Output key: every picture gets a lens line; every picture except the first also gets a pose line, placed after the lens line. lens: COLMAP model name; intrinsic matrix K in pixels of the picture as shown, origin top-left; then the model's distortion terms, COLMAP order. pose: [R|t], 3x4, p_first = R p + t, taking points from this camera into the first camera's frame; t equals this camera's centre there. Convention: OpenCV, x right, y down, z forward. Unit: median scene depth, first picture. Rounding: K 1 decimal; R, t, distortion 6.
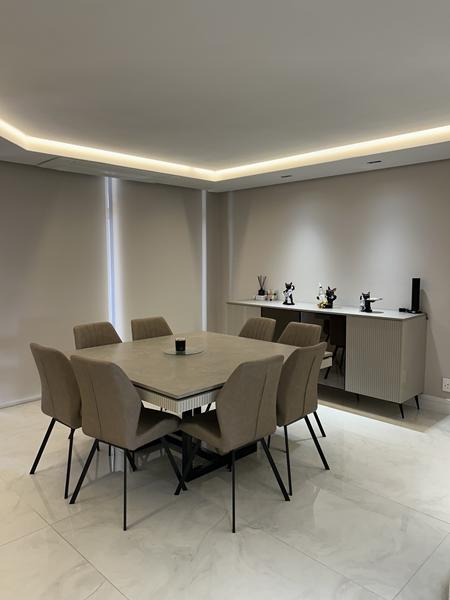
lens RADIAL K [[449.9, 0, 225.3], [0, 449.9, 300.6], [0, 0, 1]] dist [0.011886, -0.004147]
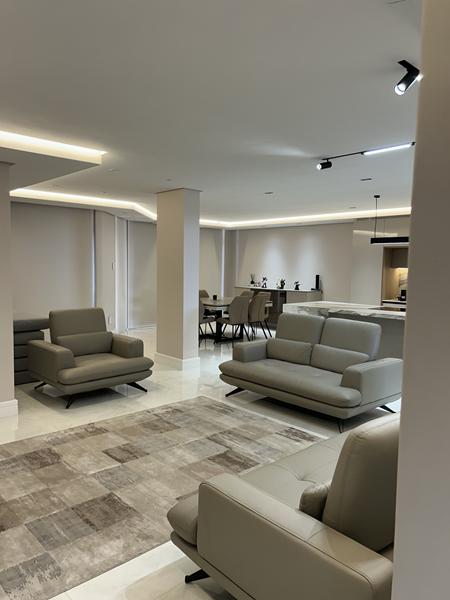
lens RADIAL K [[449.9, 0, 223.9], [0, 449.9, 299.7], [0, 0, 1]] dist [0.011886, -0.004147]
pose [[0.999076, 0.015239, -0.040195, 0.042552], [-0.015892, 0.999746, -0.015984, 0.106291], [0.039941, 0.016608, 0.999064, -1.136255]]
